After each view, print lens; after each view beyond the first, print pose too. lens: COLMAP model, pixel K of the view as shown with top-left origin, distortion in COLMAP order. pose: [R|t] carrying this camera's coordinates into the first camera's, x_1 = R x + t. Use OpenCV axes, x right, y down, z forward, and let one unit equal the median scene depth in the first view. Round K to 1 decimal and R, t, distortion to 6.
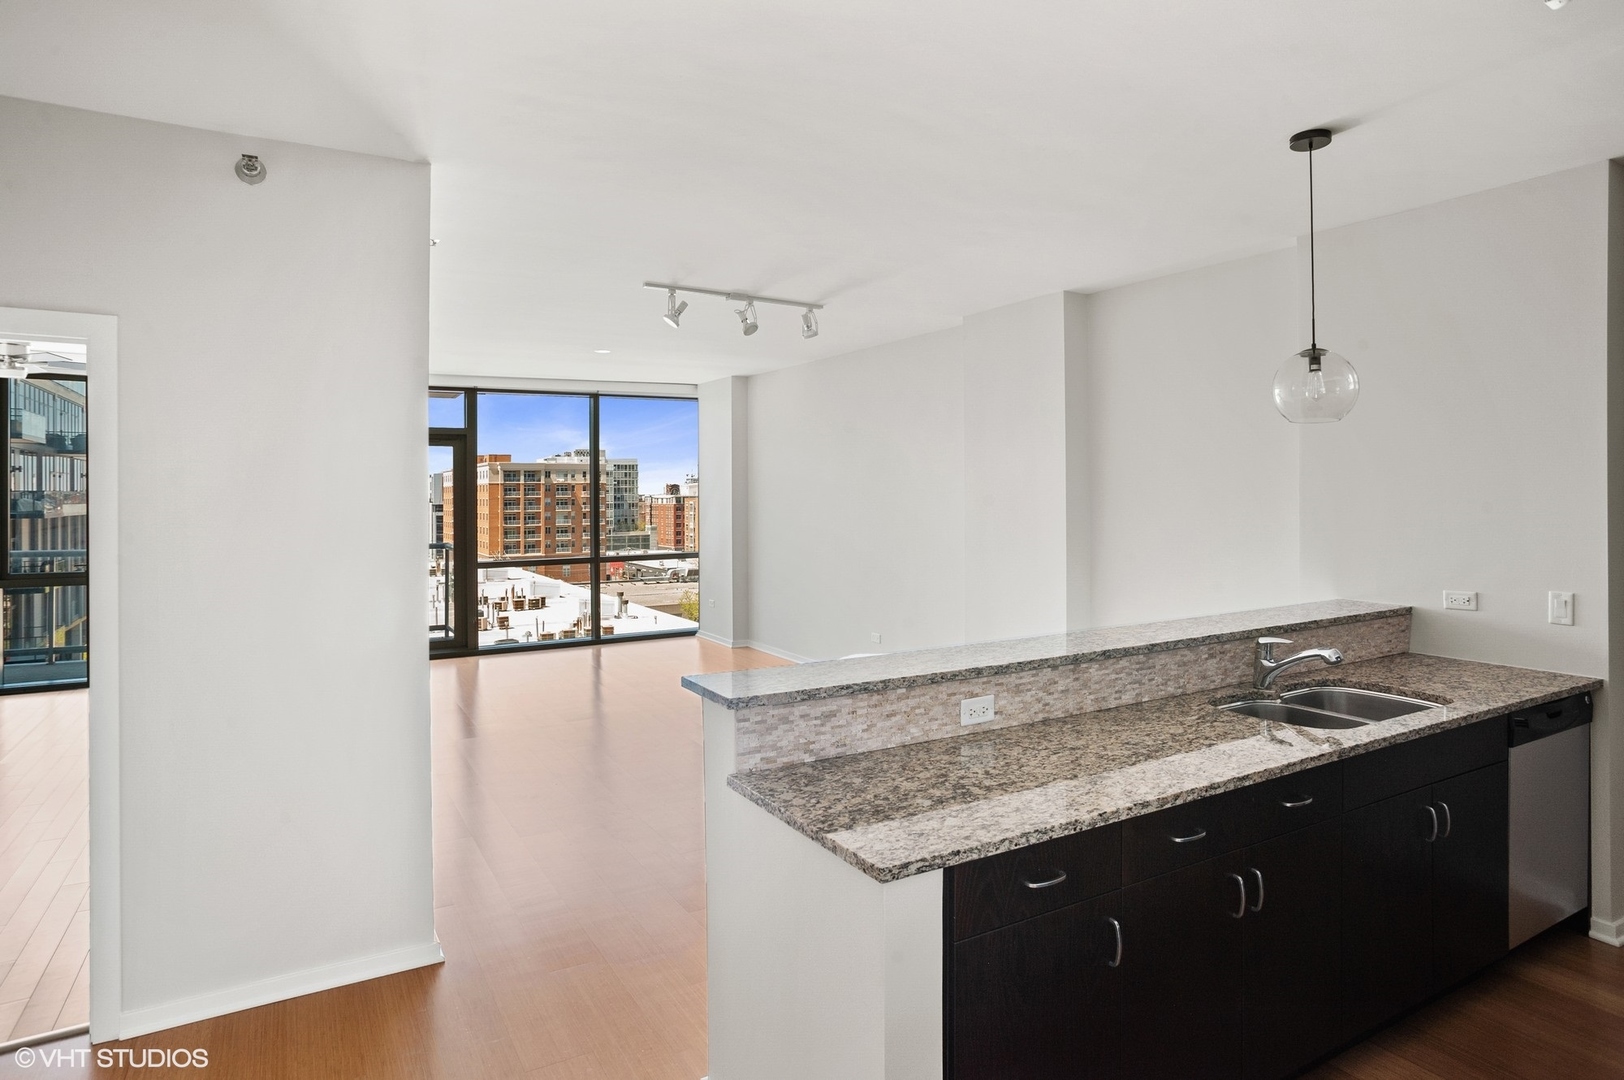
lens RADIAL K [[912.6, 0, 802.5], [0, 912.6, 475.3], [0, 0, 1]] dist [-0.071641, 0.050159]
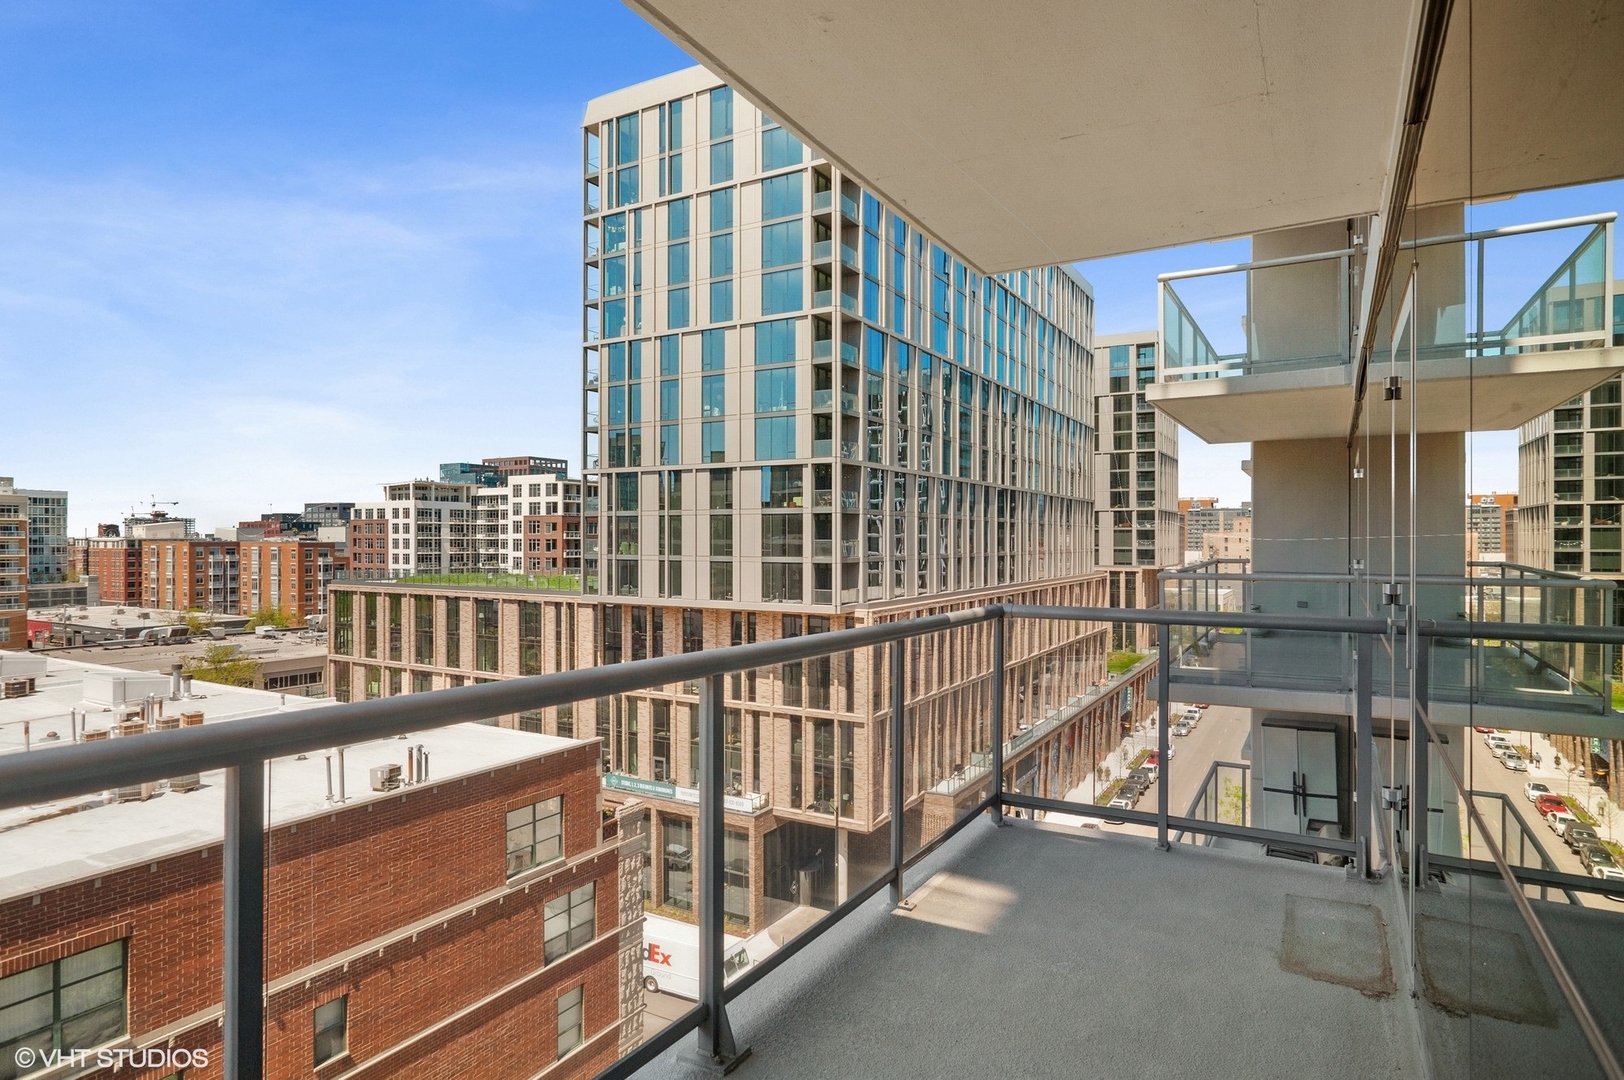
lens RADIAL K [[890.1, 0, 812.0], [0, 890.1, 540.0], [0, 0, 1]] dist [-0.020152, 0.001753]
pose [[0.859476, 0.008031, 0.511113, -2.527603], [-0.018366, 0.999716, 0.015175, 0.138395], [-0.510846, -0.022429, 0.859380, 2.489231]]
